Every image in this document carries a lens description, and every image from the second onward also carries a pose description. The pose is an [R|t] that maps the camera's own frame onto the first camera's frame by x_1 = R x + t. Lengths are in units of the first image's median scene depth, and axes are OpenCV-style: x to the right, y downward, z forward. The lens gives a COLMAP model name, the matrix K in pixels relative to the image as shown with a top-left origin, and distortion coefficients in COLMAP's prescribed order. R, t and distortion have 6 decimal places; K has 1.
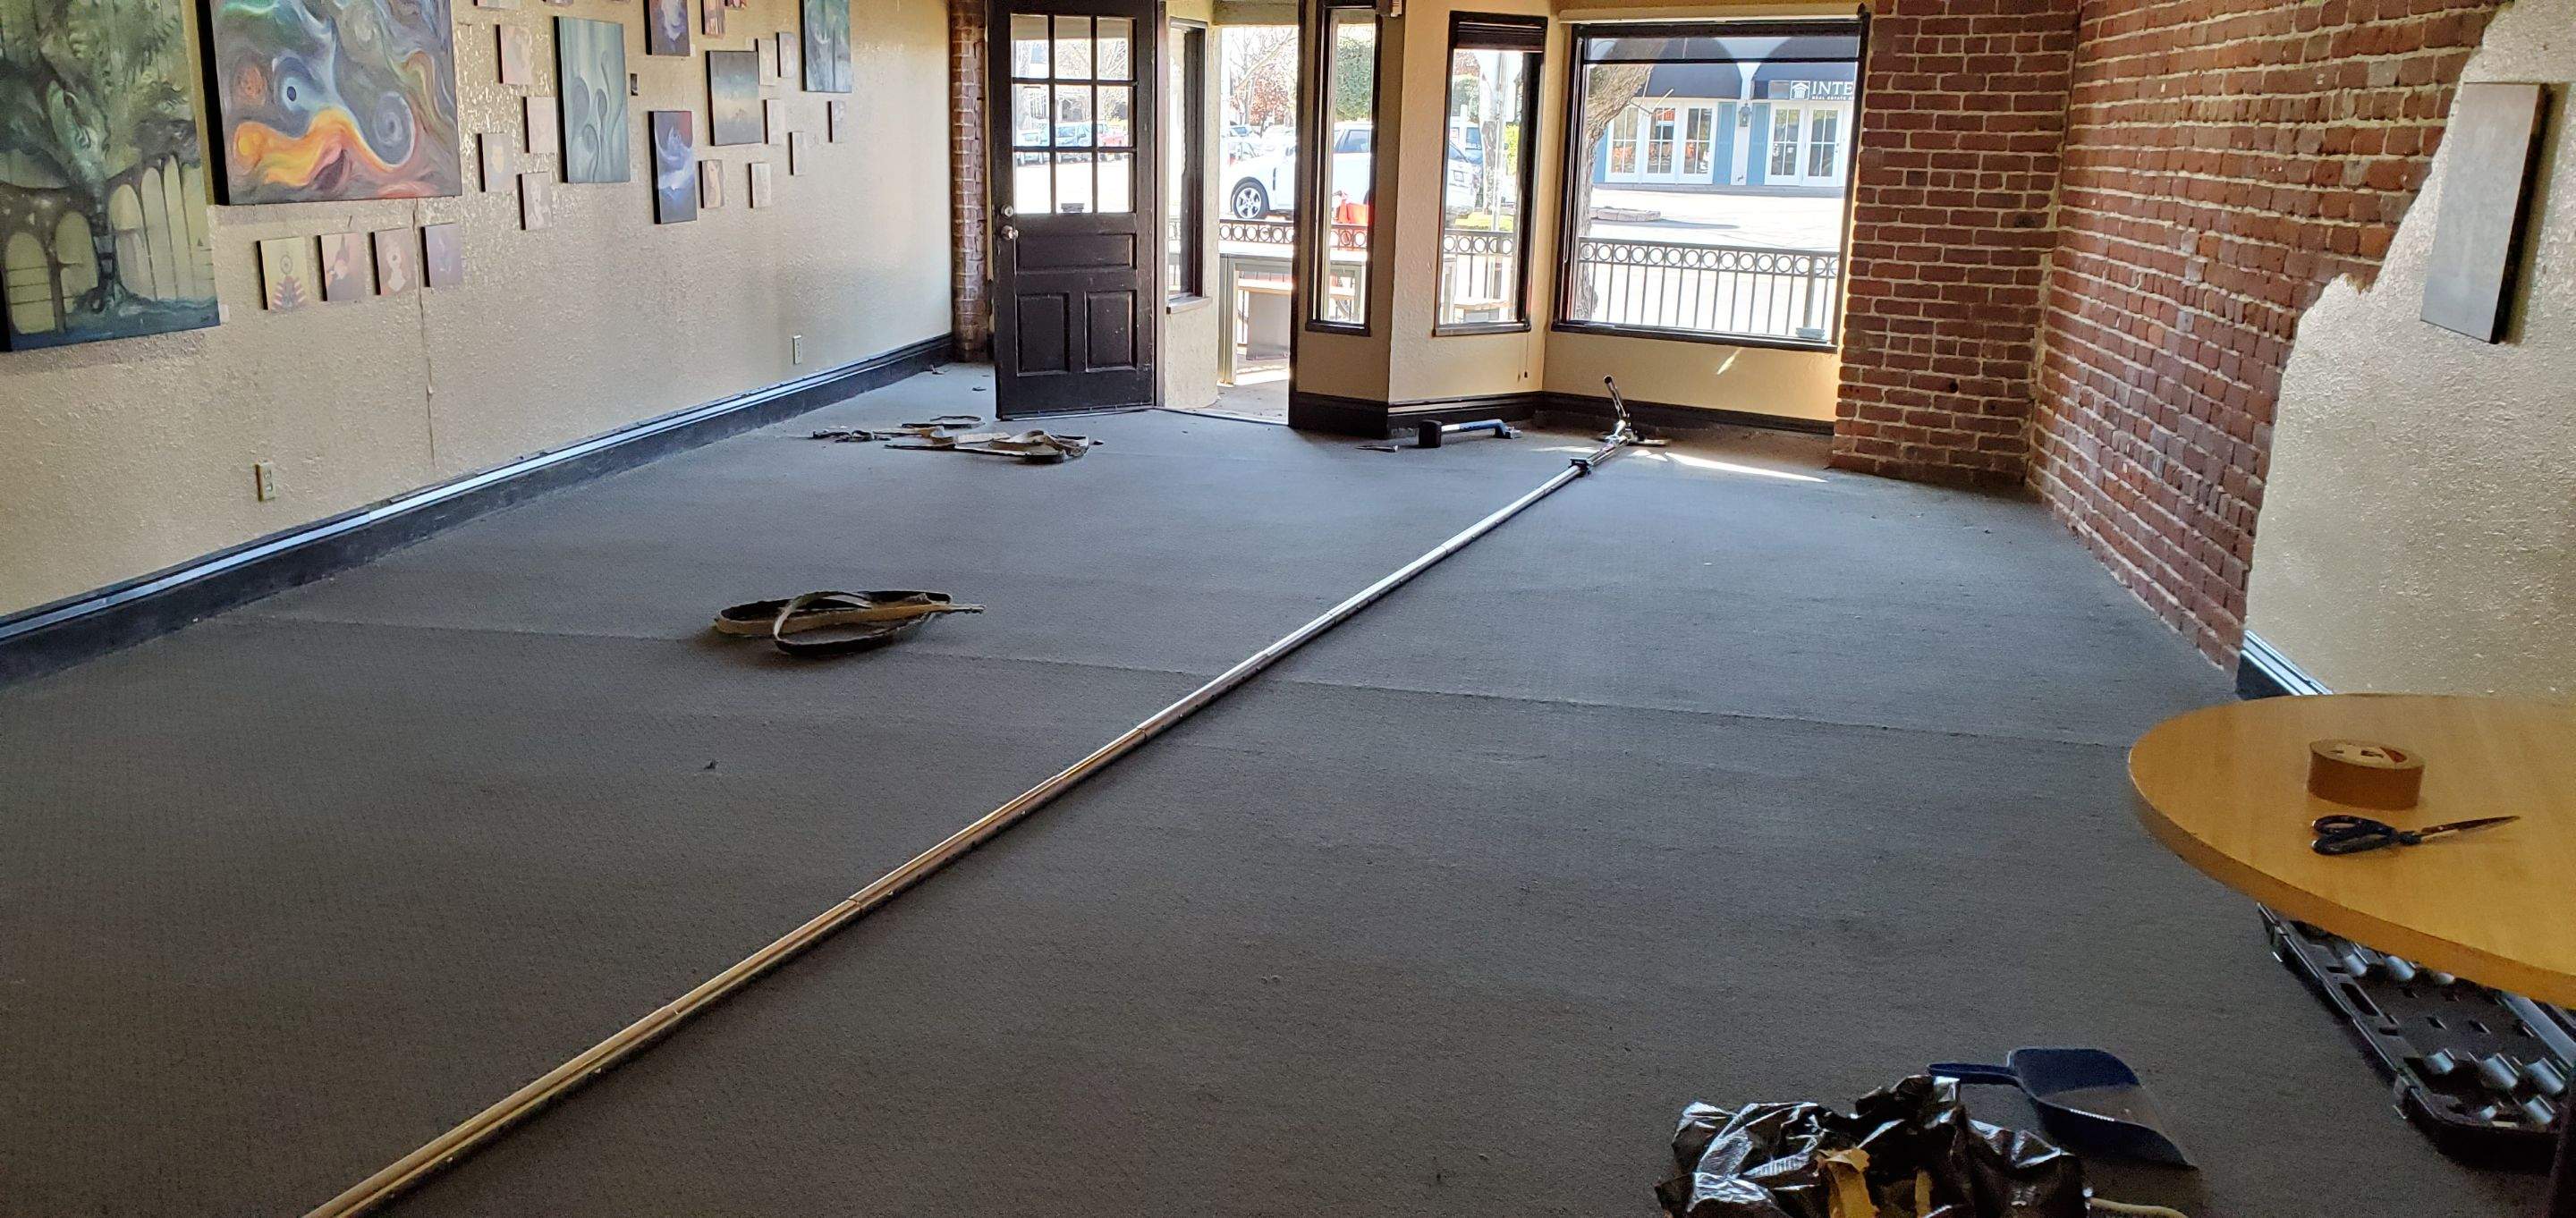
lens RADIAL K [[2063.6, 0, 1277.6], [0, 2063.6, 657.8], [0, 0, 1]] dist [-0.004309, 0.054021]
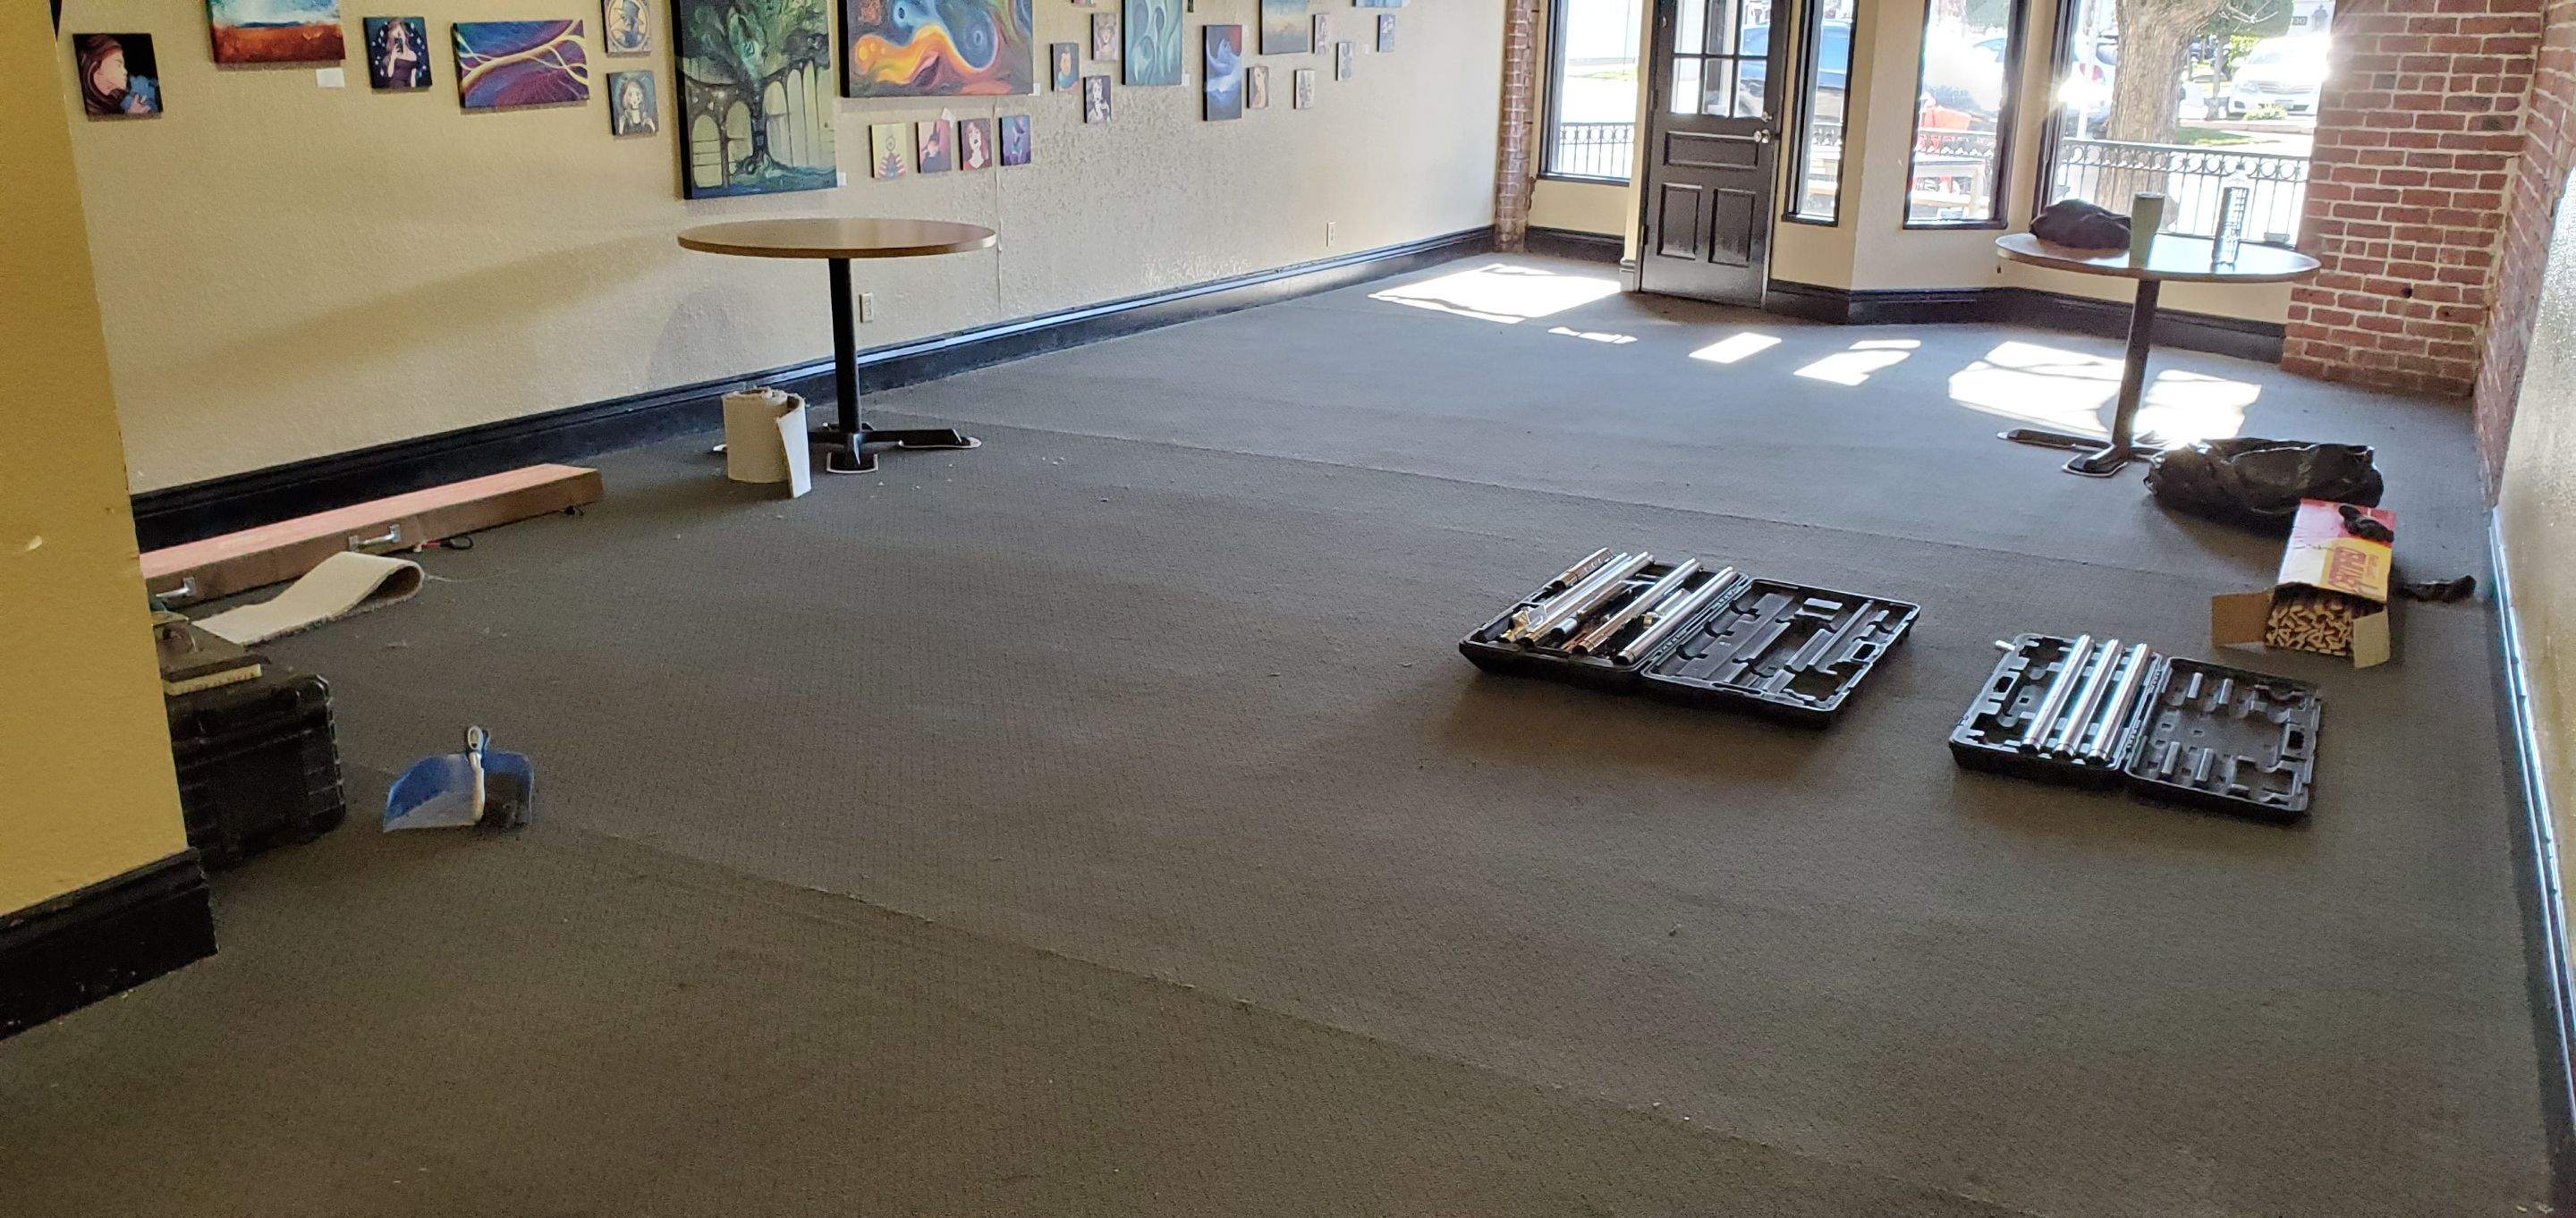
lens RADIAL K [[2068.3, 0, 1288.0], [0, 2068.3, 609.0], [0, 0, 1]] dist [0.043979, -0.005592]
pose [[0.948255, 0.082501, -0.306604, 0.141496], [-0.077363, 0.996584, 0.028895, 0.035379], [0.307941, -0.003680, 0.951398, -0.136076]]
